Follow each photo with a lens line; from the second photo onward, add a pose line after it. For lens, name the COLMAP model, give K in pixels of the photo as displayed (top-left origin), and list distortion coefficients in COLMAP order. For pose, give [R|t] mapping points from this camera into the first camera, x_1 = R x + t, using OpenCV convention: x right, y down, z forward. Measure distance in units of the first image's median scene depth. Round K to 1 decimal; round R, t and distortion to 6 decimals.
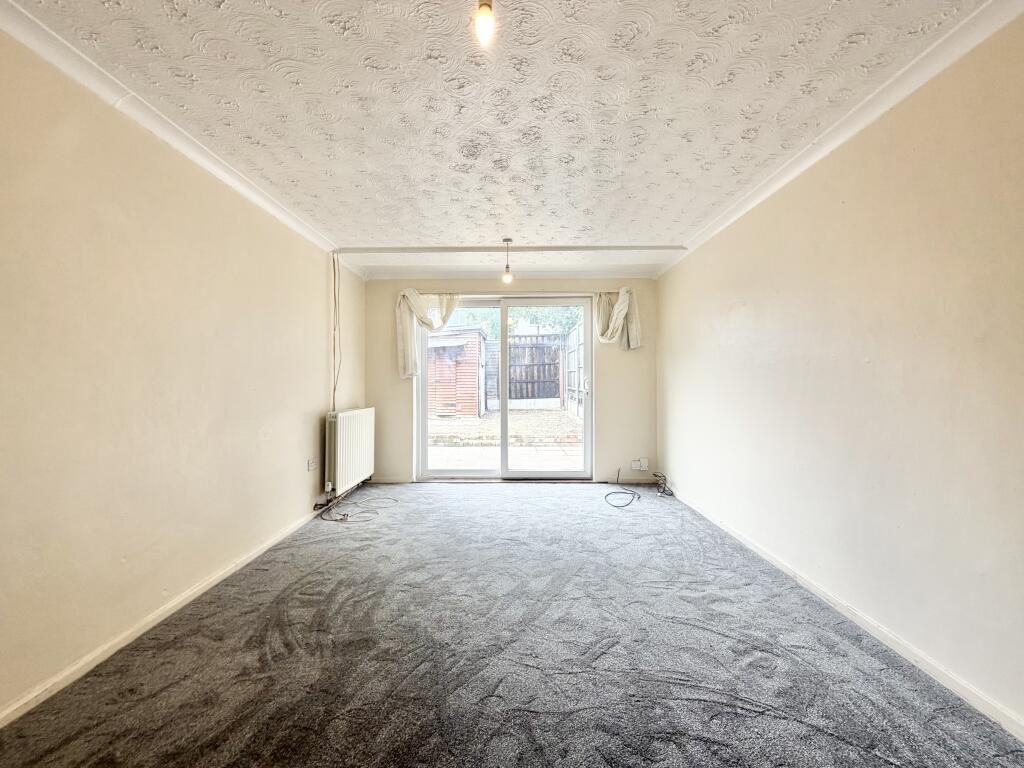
lens RADIAL K [[409.3, 0, 510.2], [0, 409.3, 381.1], [0, 0, 1]] dist [0.003458, -0.000298]
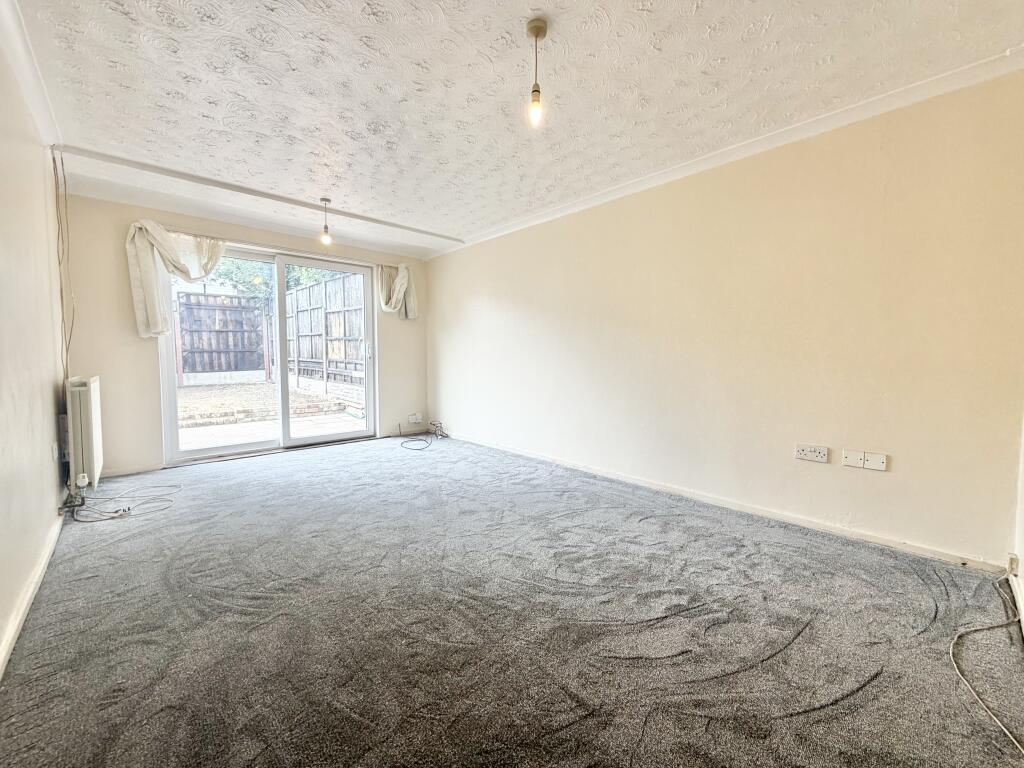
lens RADIAL K [[409.3, 0, 508.2], [0, 409.3, 382.6], [0, 0, 1]] dist [0.003458, -0.000298]
pose [[0.727773, -0.039944, 0.684654, -0.371141], [-0.005694, 0.997916, 0.064273, 0.030912], [-0.685794, -0.050674, 0.726029, -0.047670]]
